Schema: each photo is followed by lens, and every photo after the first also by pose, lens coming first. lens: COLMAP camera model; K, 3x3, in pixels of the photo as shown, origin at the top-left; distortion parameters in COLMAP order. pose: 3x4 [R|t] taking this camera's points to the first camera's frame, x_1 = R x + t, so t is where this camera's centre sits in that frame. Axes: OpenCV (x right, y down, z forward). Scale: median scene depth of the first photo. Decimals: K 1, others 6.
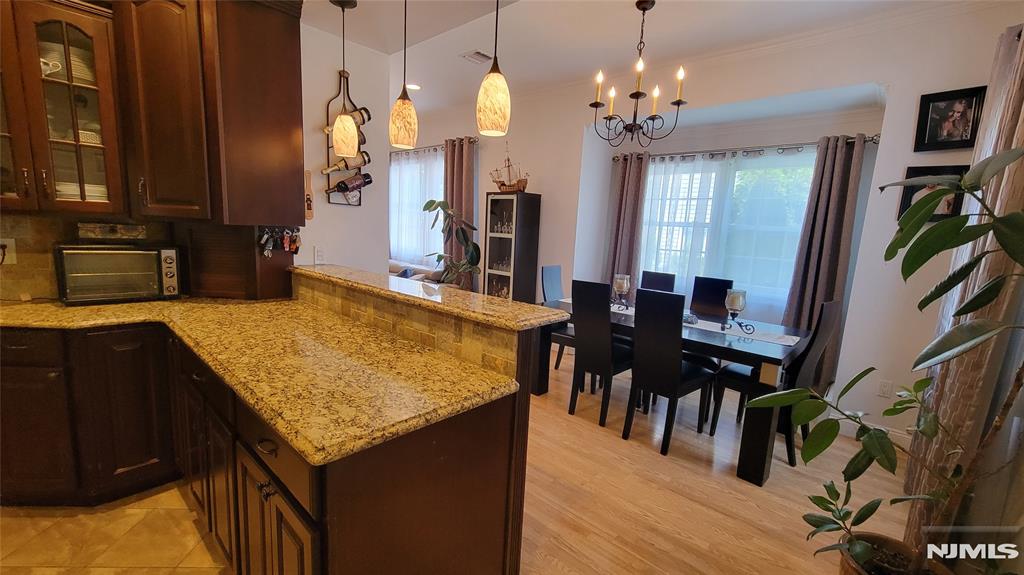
lens RADIAL K [[418.5, 0, 514.0], [0, 418.5, 292.9], [0, 0, 1]] dist [0.010691, -0.002649]
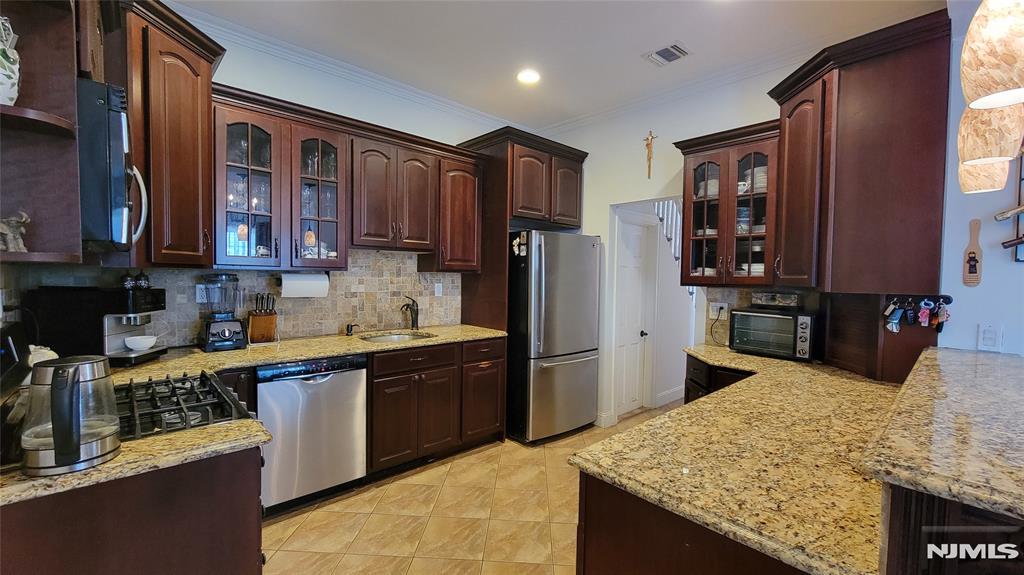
lens RADIAL K [[418.5, 0, 511.2], [0, 418.5, 290.3], [0, 0, 1]] dist [0.010691, -0.002649]
pose [[-0.087932, -0.015541, -0.996005, 0.445821], [-0.177126, 0.984188, 0.000281, -0.045025], [0.980252, 0.176443, -0.089294, 0.446246]]
